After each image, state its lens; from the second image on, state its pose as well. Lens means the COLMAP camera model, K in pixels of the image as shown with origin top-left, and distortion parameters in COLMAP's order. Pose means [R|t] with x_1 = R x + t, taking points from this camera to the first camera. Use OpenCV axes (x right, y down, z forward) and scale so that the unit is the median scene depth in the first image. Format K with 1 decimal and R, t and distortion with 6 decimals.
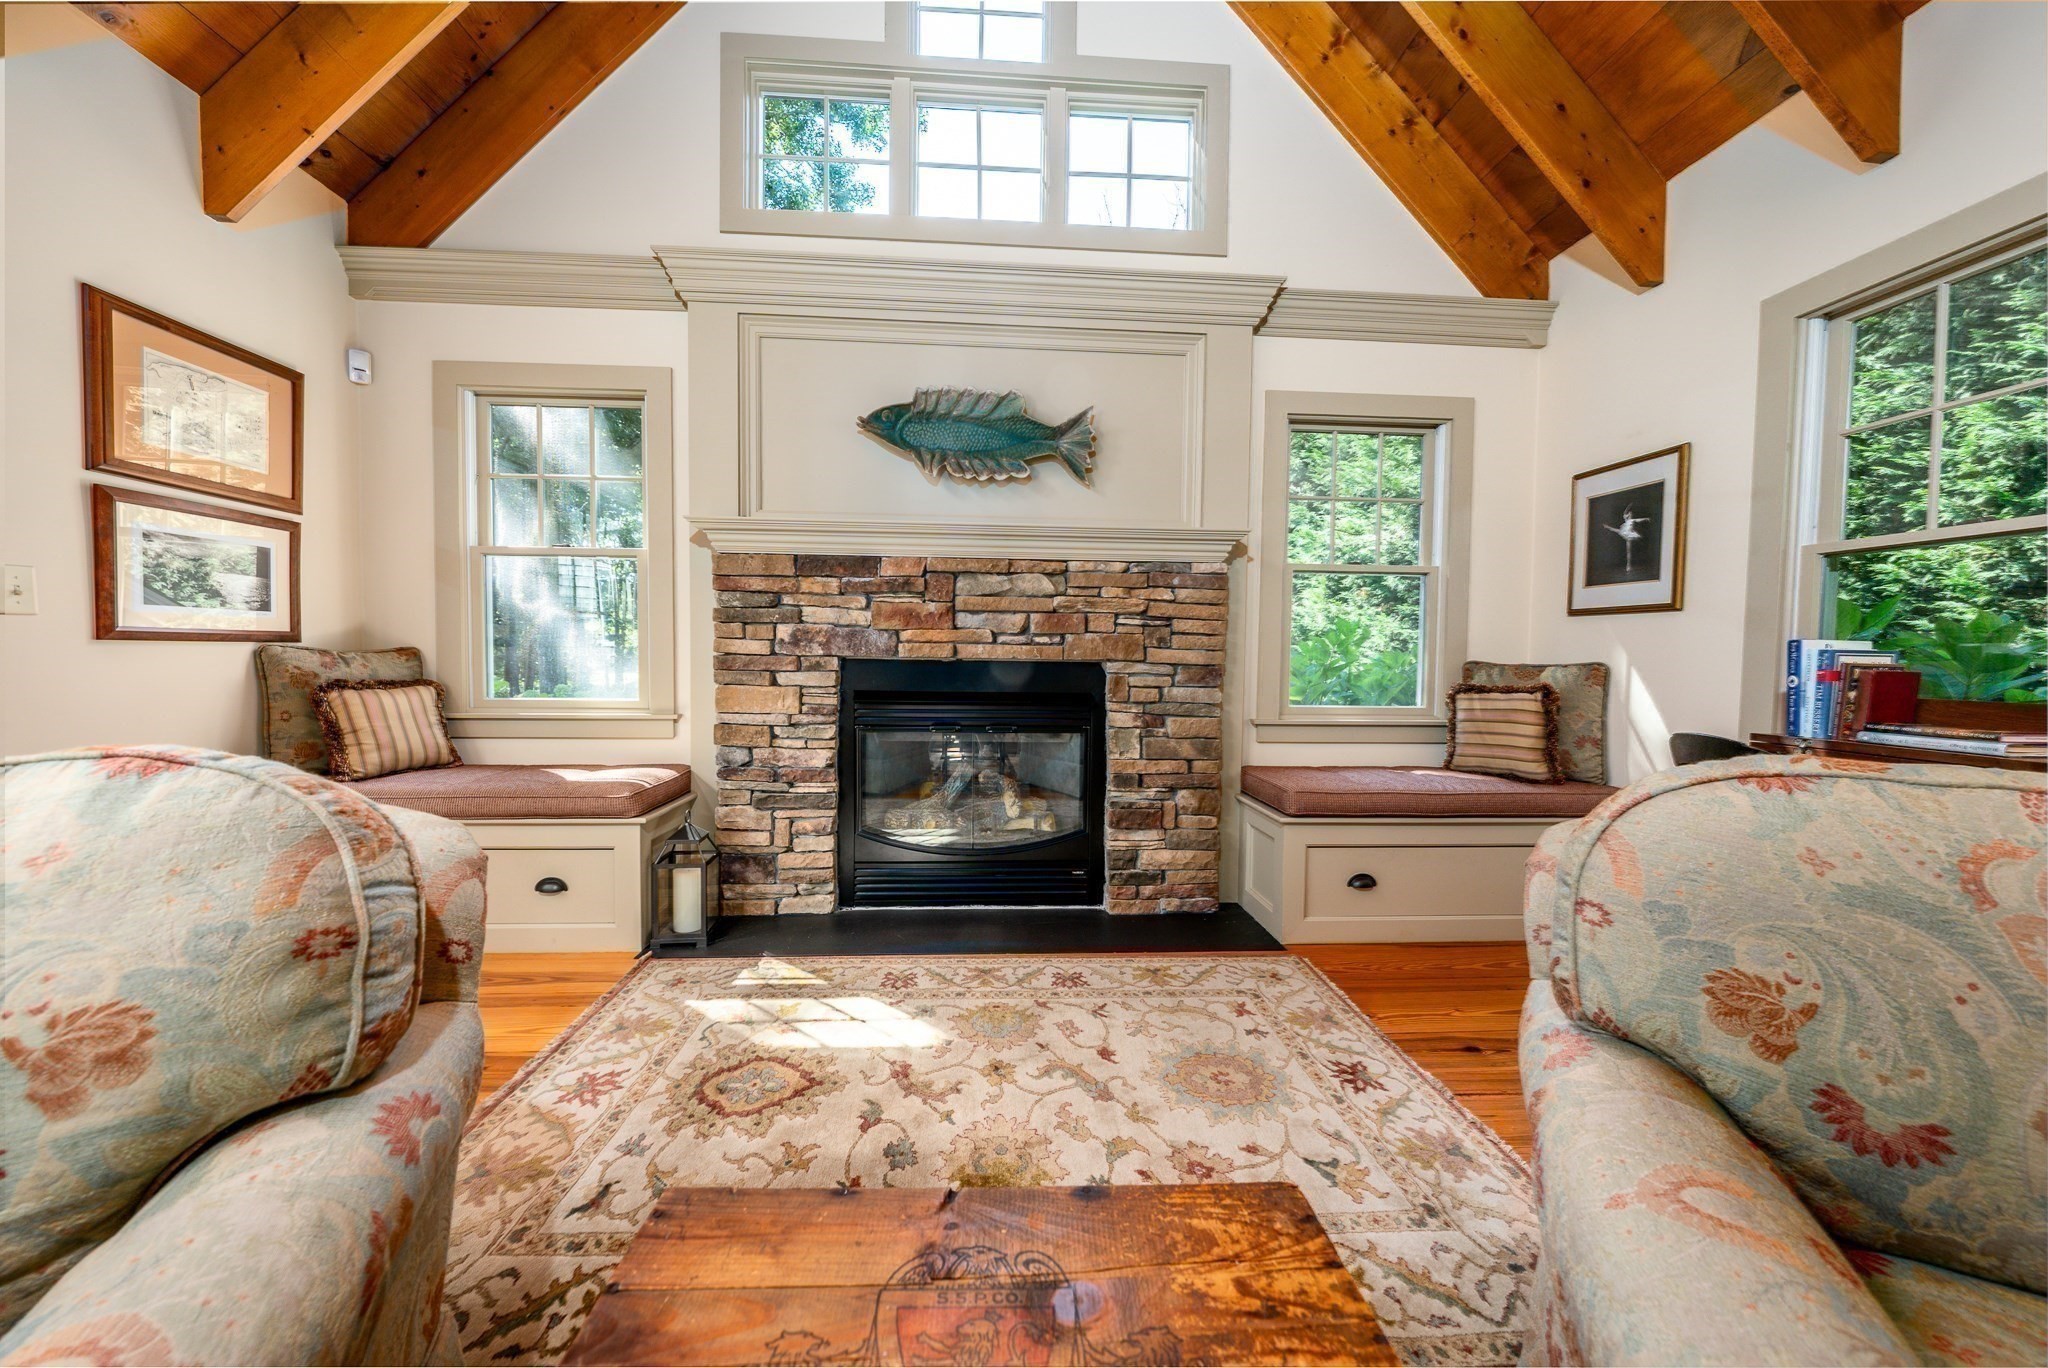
lens RADIAL K [[705.1, 0, 1018.4], [0, 705.1, 677.7], [0, 0, 1]] dist [-0.007504, 0.000227]
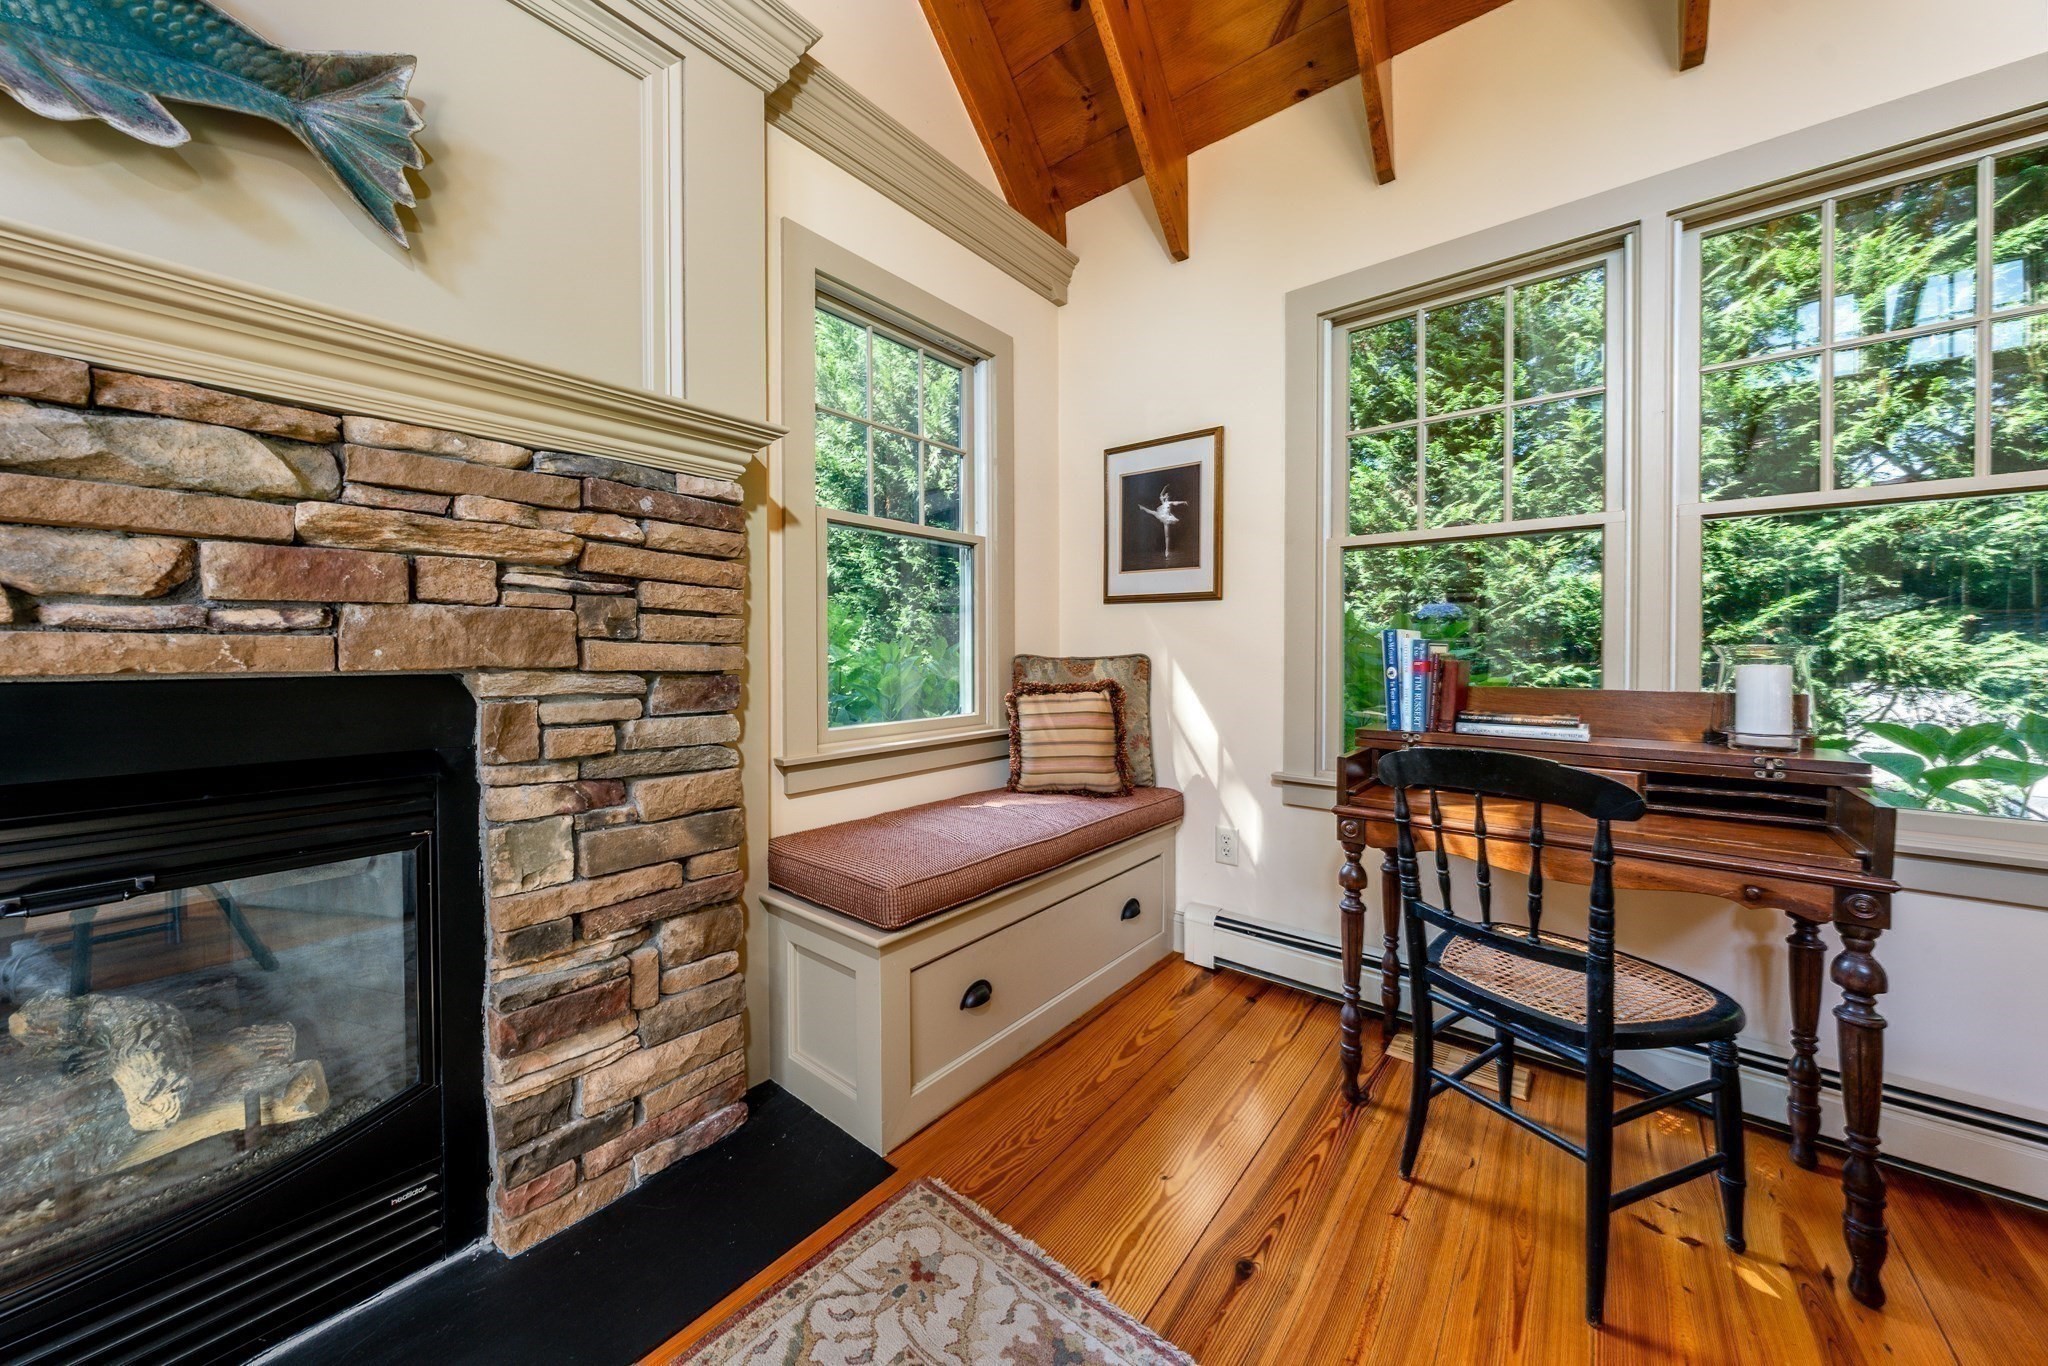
lens RADIAL K [[705.1, 0, 1018.7], [0, 705.1, 661.3], [0, 0, 1]] dist [-0.007504, 0.000227]
pose [[0.682737, -0.024805, 0.730243, 0.039233], [0.032702, 0.999459, 0.003375, -0.020216], [-0.729932, 0.021576, 0.683179, 0.471963]]
